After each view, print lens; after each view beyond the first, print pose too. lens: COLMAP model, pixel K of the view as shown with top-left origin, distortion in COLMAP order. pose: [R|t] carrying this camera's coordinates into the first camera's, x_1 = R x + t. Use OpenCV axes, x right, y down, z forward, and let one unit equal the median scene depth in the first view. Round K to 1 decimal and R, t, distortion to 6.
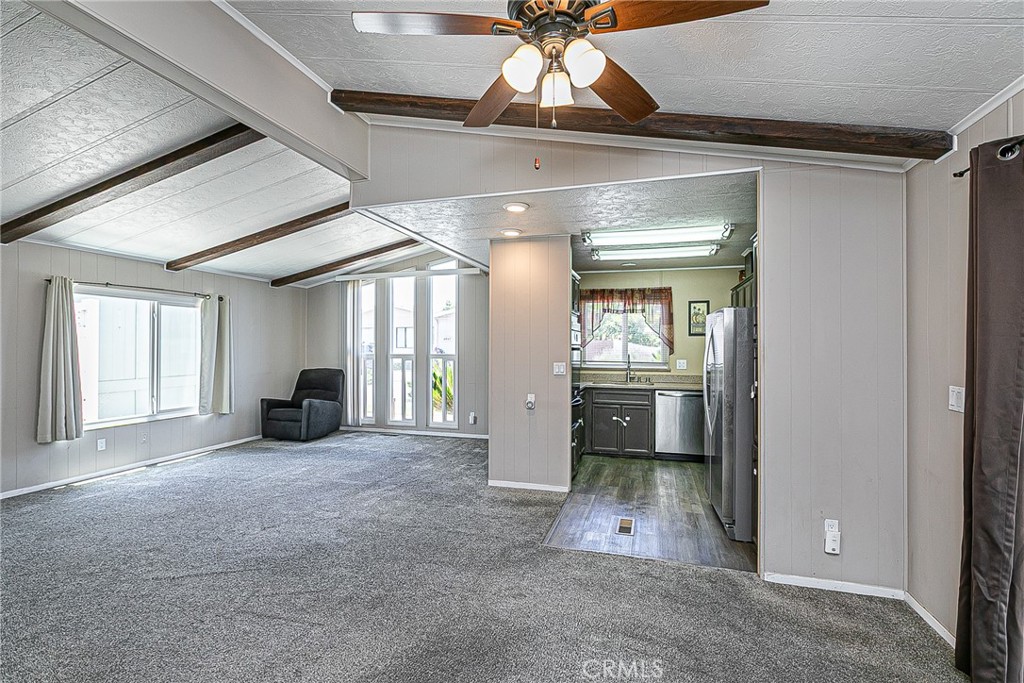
lens RADIAL K [[476.0, 0, 512.0], [0, 476.0, 341.5], [0, 0, 1]] dist [-0.004431, -0.000250]
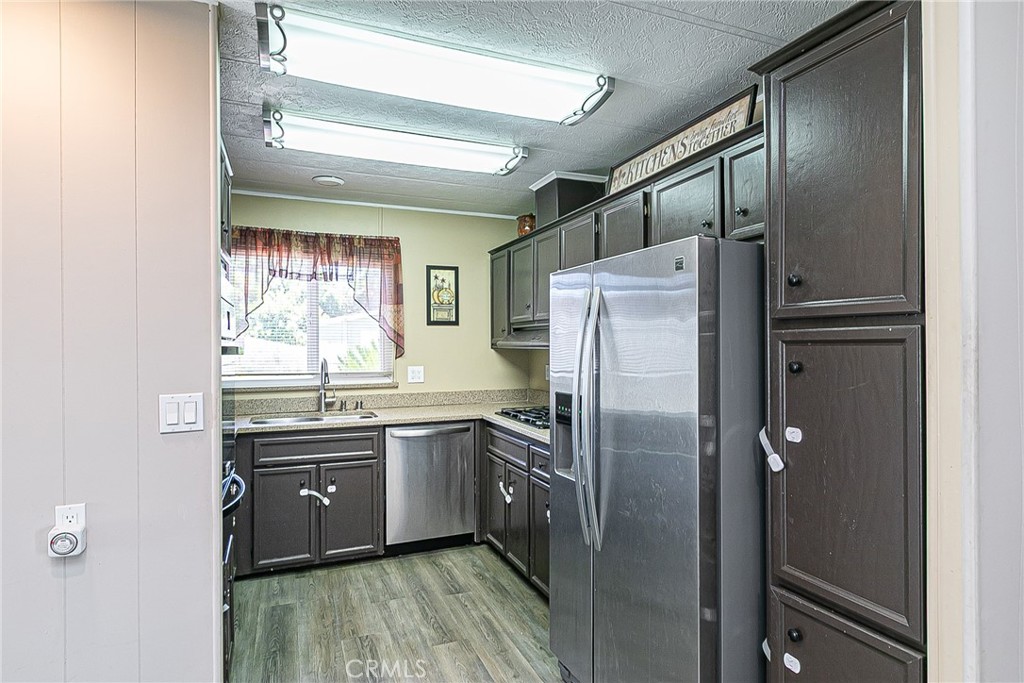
lens RADIAL K [[550.5, 0, 510.0], [0, 550.5, 344.5], [0, 0, 1]] dist [-0.000402, -0.000143]
pose [[0.782651, -0.007819, 0.622412, 0.029866], [0.003459, 0.999960, 0.008213, 0.006774], [-0.622451, -0.004275, 0.782647, 0.398014]]
